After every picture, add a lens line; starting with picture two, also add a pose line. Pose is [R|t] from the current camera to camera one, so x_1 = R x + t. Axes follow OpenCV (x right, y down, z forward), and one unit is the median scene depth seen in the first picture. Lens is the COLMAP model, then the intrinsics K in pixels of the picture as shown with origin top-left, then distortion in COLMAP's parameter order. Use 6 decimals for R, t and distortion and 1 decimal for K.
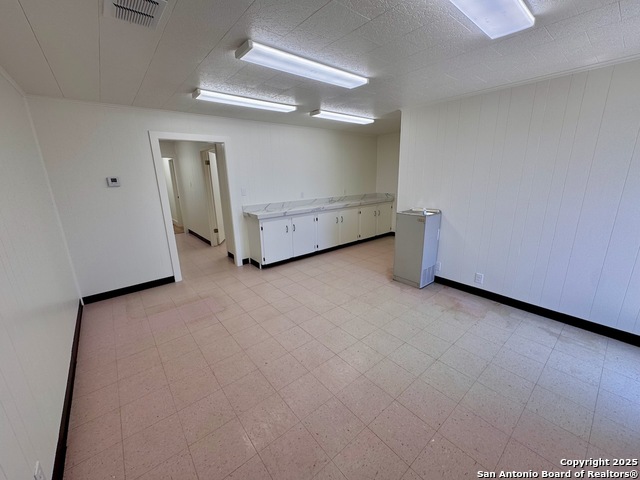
lens RADIAL K [[254.9, 0, 318.6], [0, 254.9, 234.8], [0, 0, 1]] dist [-0.002281, -0.000182]
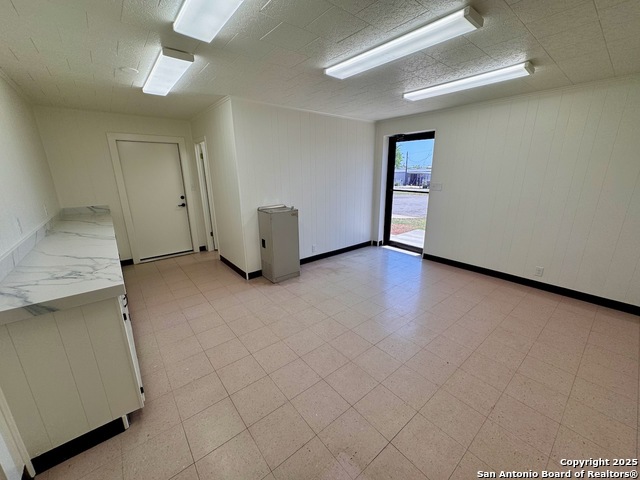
lens RADIAL K [[254.9, 0, 319.0], [0, 254.9, 246.0], [0, 0, 1]] dist [-0.002281, -0.000182]
pose [[0.000373, -0.266175, 0.963925, -0.661456], [0.236910, 0.936507, 0.258513, -0.181474], [-0.971532, 0.228267, 0.063409, 0.846280]]
